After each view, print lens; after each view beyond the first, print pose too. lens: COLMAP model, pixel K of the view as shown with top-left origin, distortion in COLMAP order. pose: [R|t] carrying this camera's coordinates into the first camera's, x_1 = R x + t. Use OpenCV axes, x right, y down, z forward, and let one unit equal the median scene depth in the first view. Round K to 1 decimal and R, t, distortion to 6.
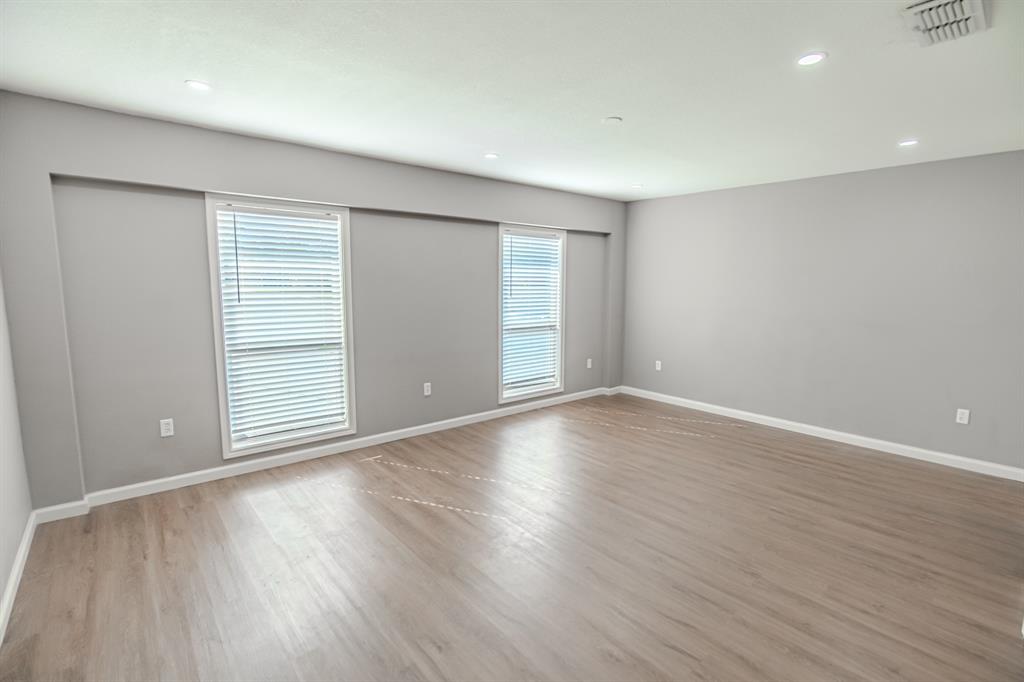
lens RADIAL K [[477.5, 0, 520.3], [0, 477.5, 342.3], [0, 0, 1]] dist [-0.017253, 0.003438]
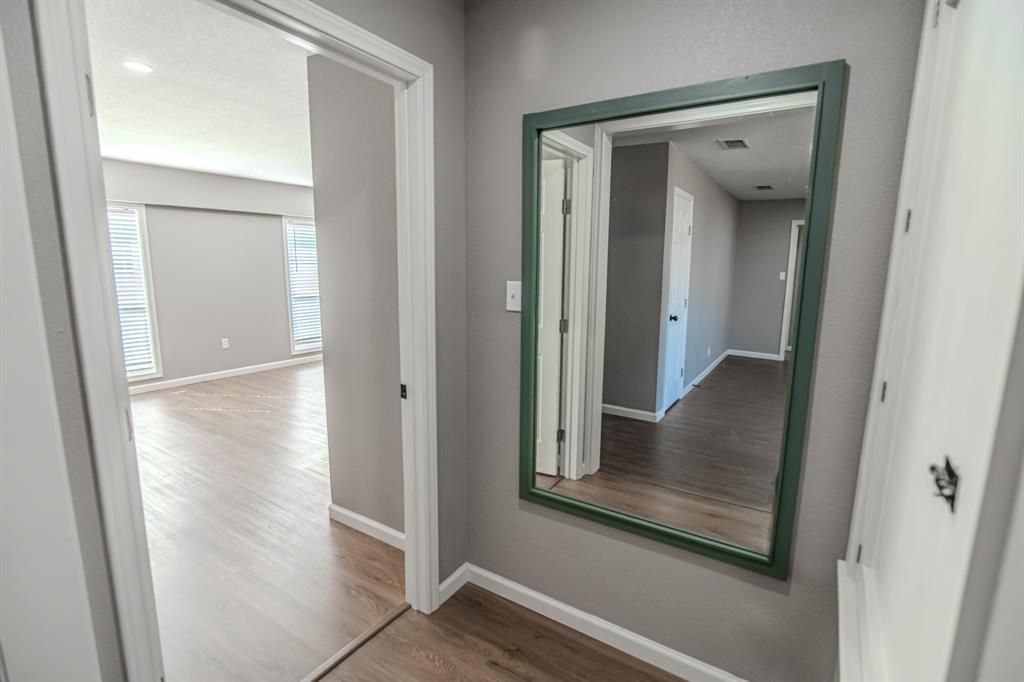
lens RADIAL K [[477.5, 0, 514.7], [0, 477.5, 342.1], [0, 0, 1]] dist [-0.017253, 0.003438]
pose [[0.961486, -0.045216, 0.271110, 0.237477], [0.034623, 0.998443, 0.043732, 0.071985], [-0.272665, -0.032661, 0.961554, -0.515920]]
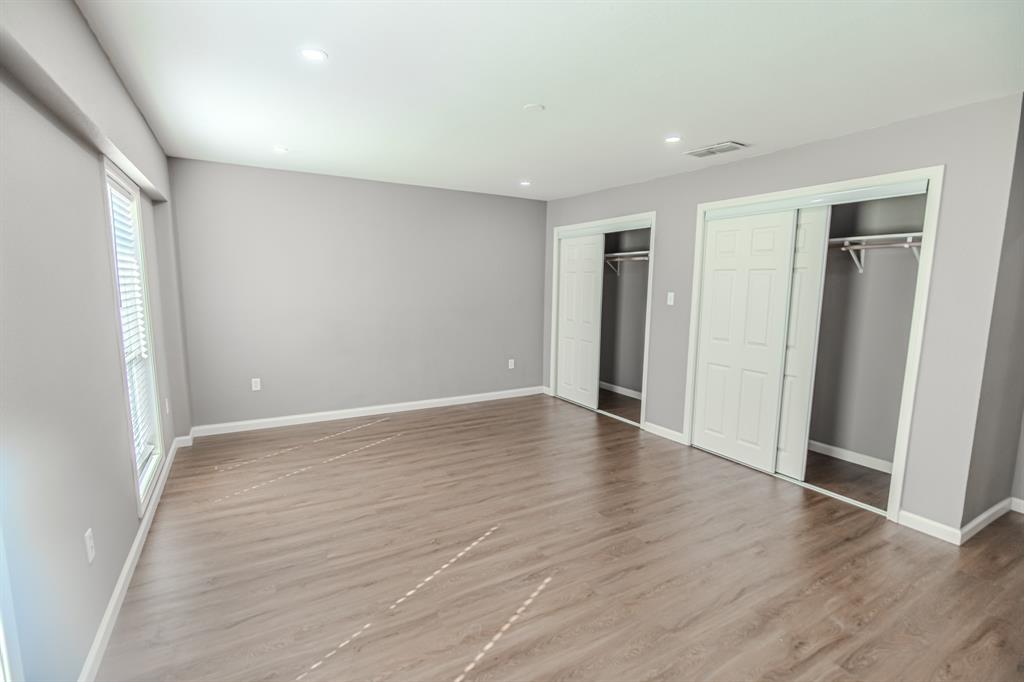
lens RADIAL K [[477.5, 0, 512.6], [0, 477.5, 351.6], [0, 0, 1]] dist [-0.017253, 0.003438]
pose [[0.187806, -0.151264, 0.970489, -0.540356], [0.114145, 0.984737, 0.131395, -0.083689], [-0.975551, 0.086099, 0.202206, 0.615596]]
